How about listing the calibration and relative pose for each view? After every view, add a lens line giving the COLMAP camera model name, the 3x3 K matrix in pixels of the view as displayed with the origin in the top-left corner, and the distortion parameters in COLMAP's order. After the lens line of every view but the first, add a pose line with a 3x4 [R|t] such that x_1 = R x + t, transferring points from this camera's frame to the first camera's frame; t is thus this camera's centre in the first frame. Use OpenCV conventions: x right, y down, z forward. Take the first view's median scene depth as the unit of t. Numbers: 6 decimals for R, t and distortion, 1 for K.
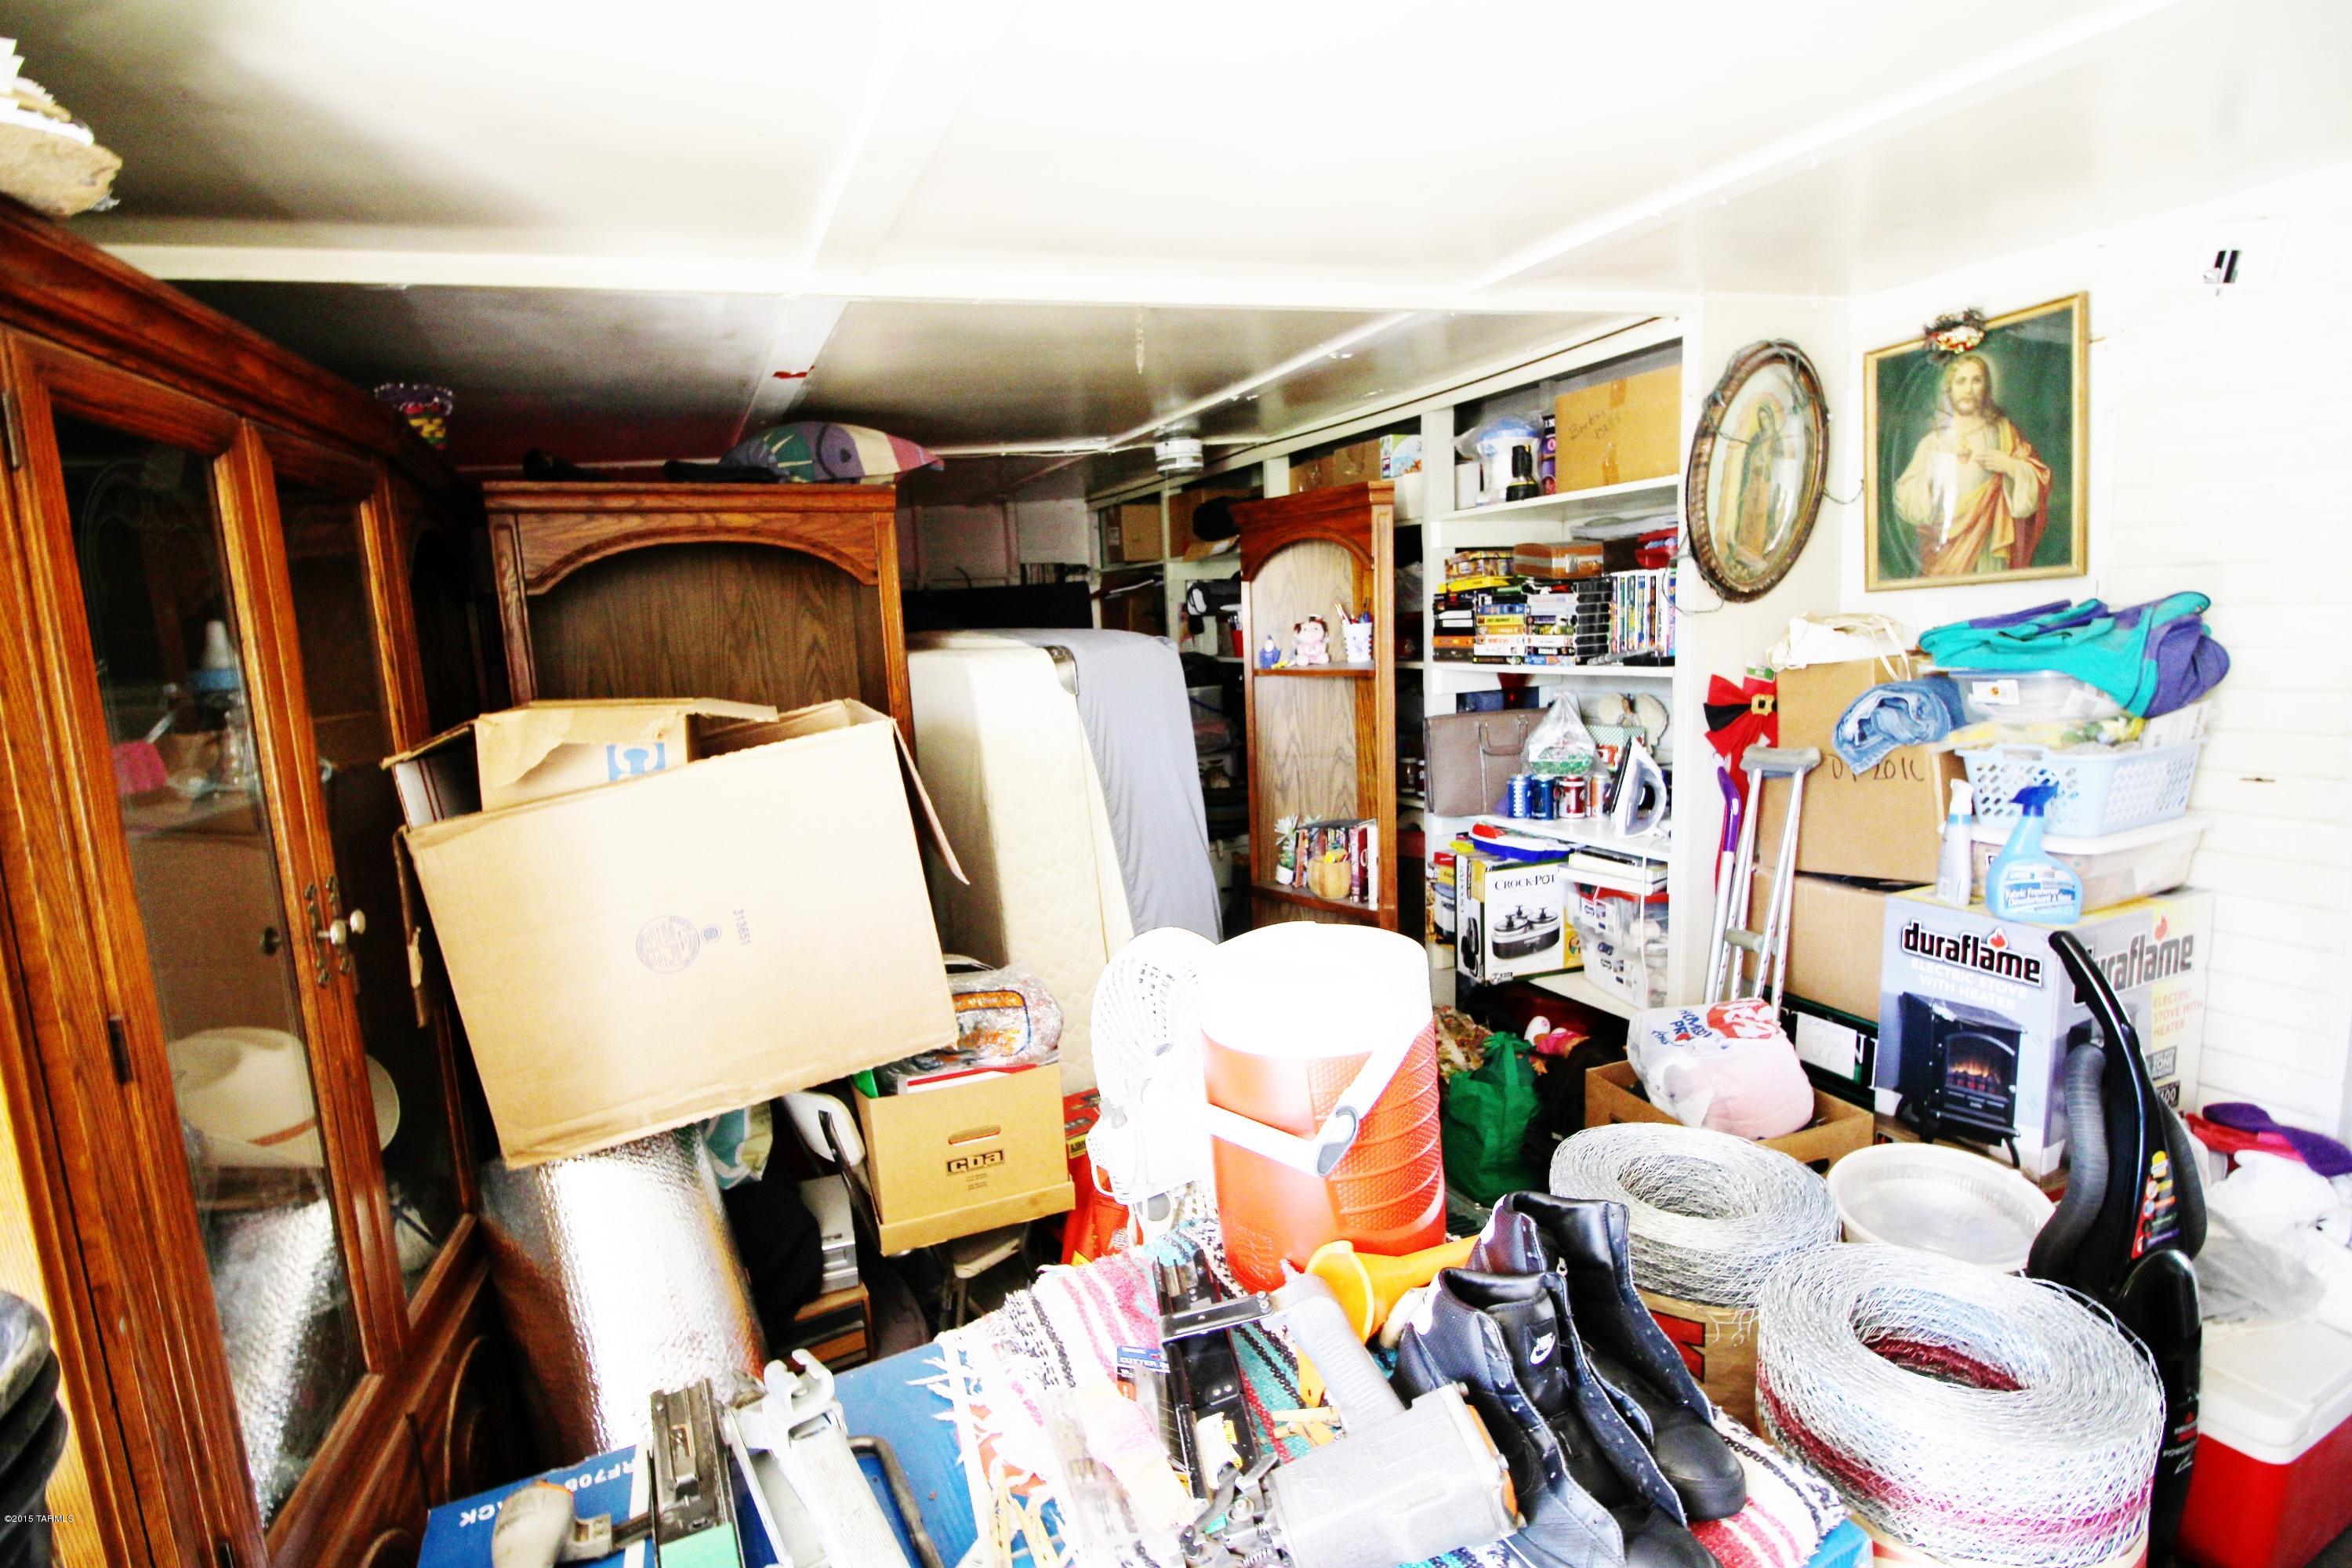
lens RADIAL K [[1082.7, 0, 1176.0], [0, 1082.7, 784.0], [0, 0, 1]] dist [-0.000270, -0.000016]
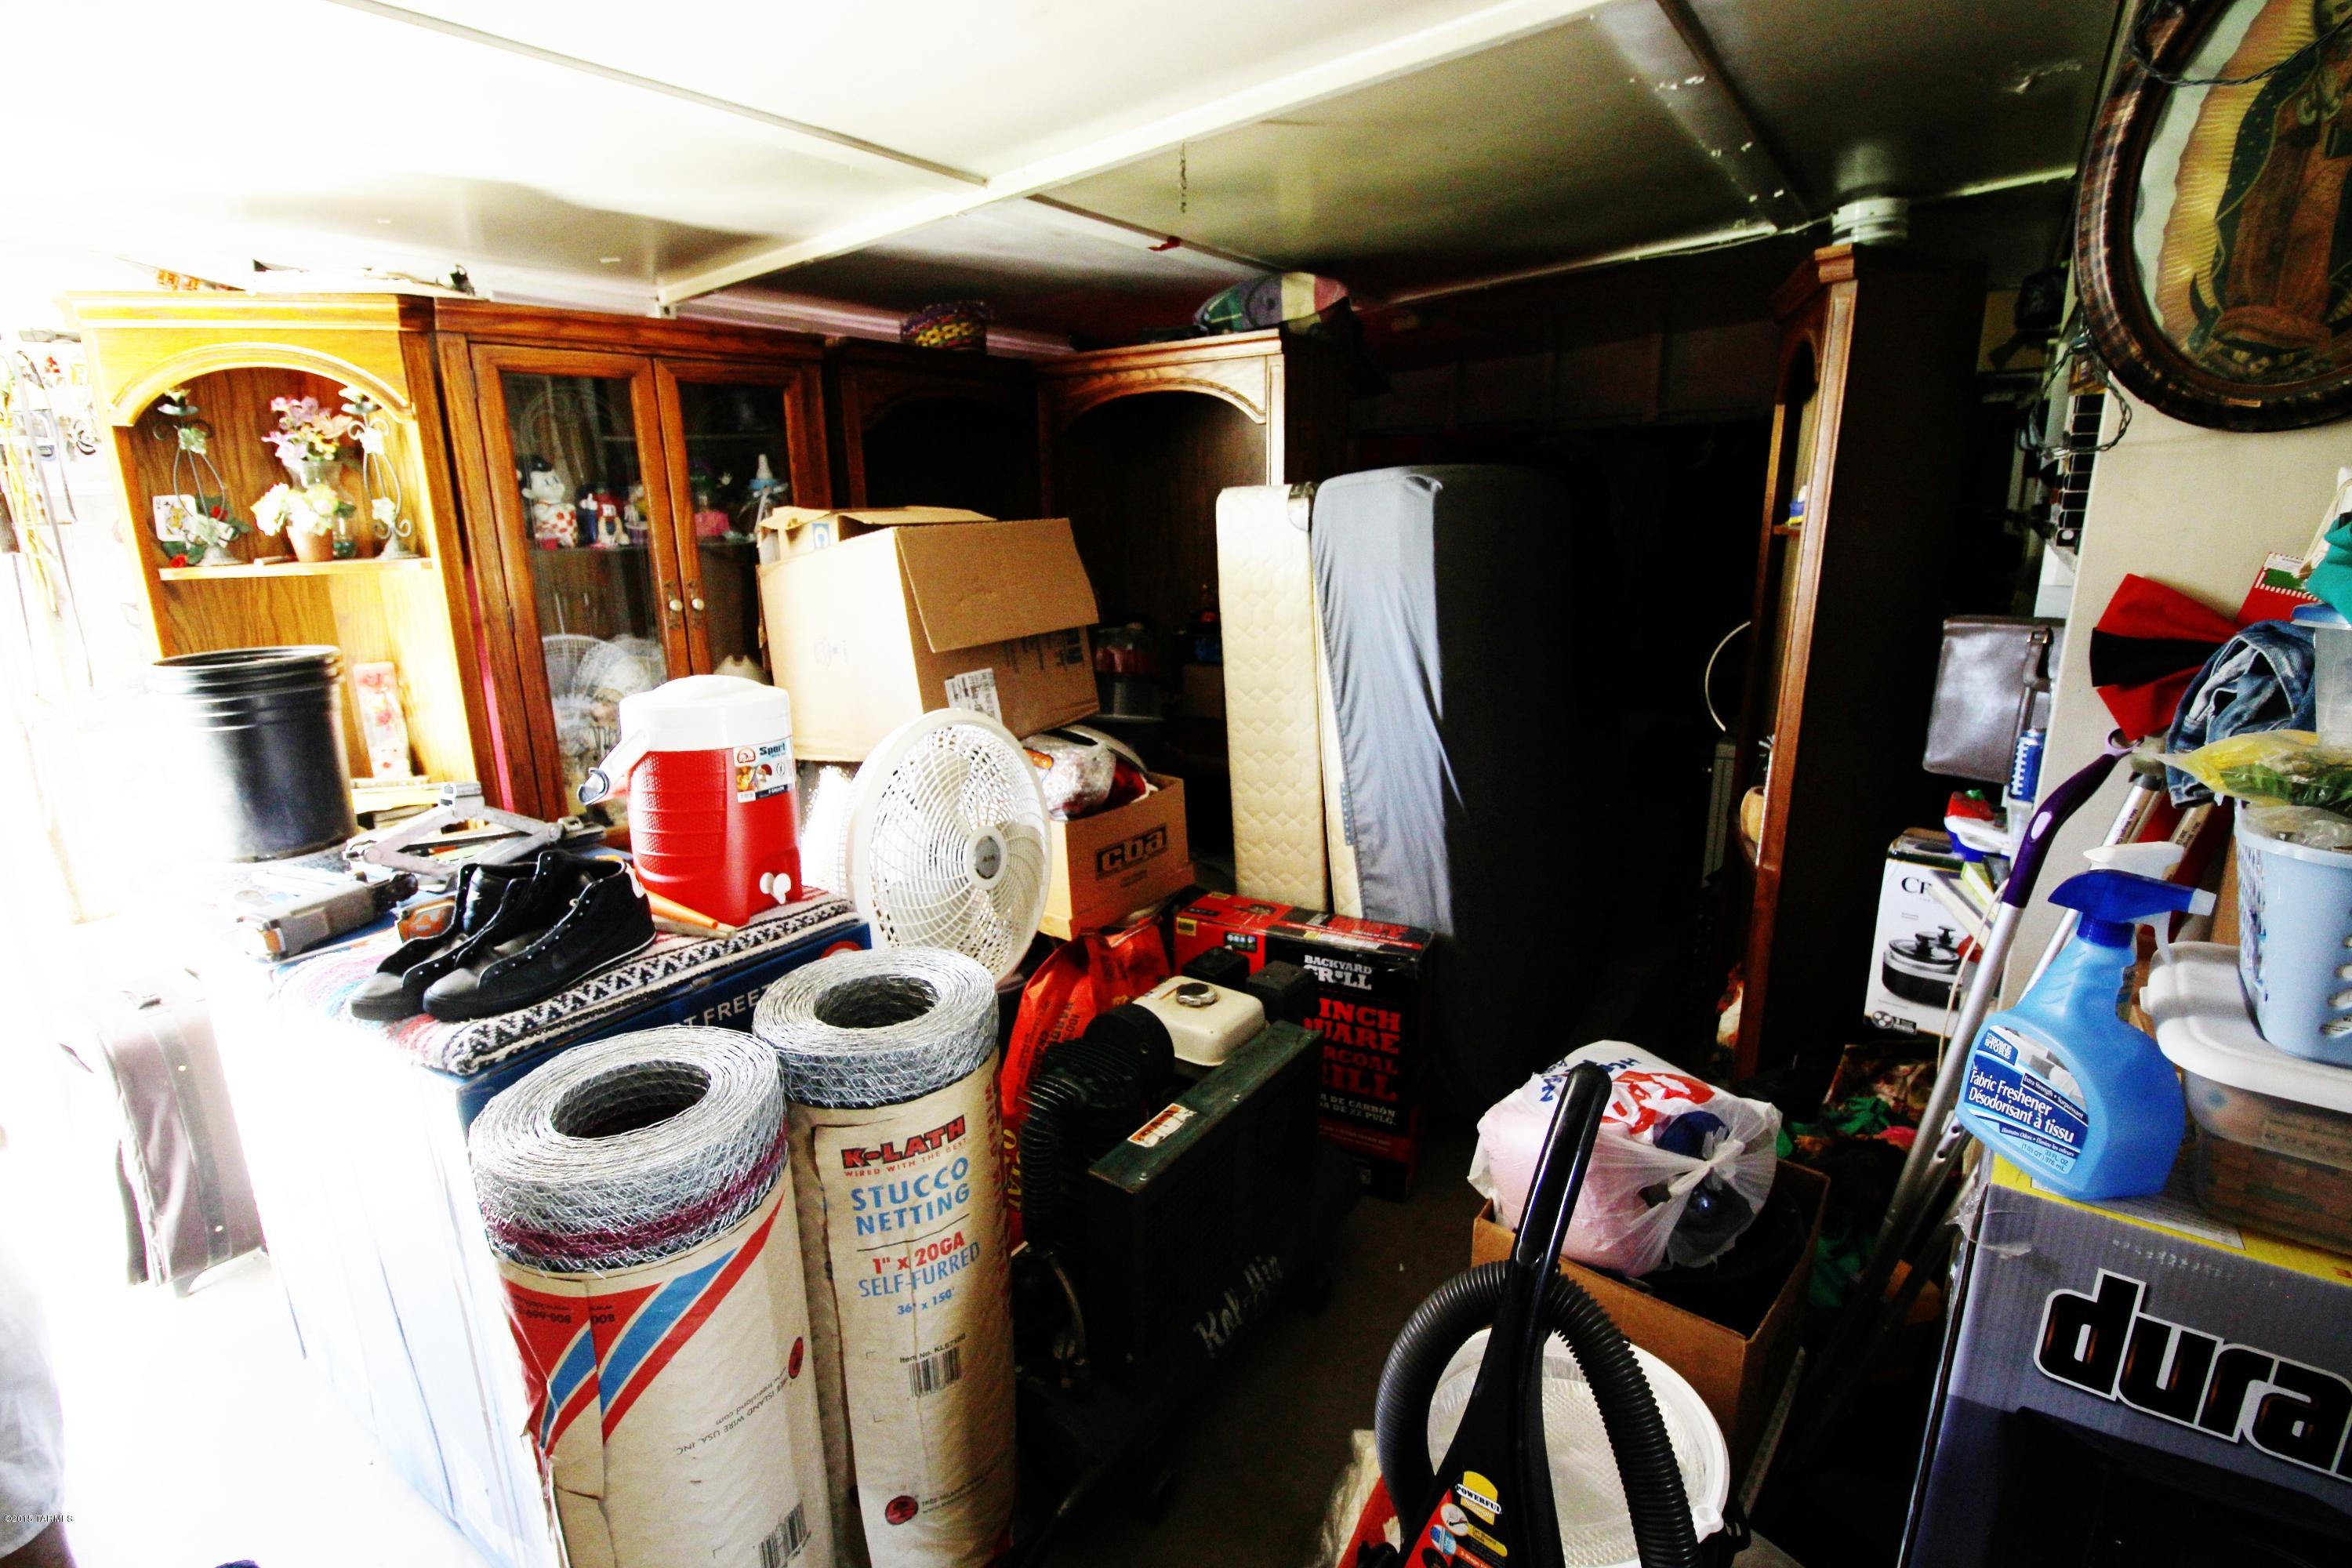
lens RADIAL K [[1088.1, 0, 1159.6], [0, 1088.1, 760.7], [0, 0, 1]] dist [0.000044, -0.012303]
pose [[0.478983, 0.240804, -0.844150, 0.725885], [-0.130857, 0.970481, 0.202592, -0.058114], [0.868016, 0.013425, 0.496355, 0.352962]]
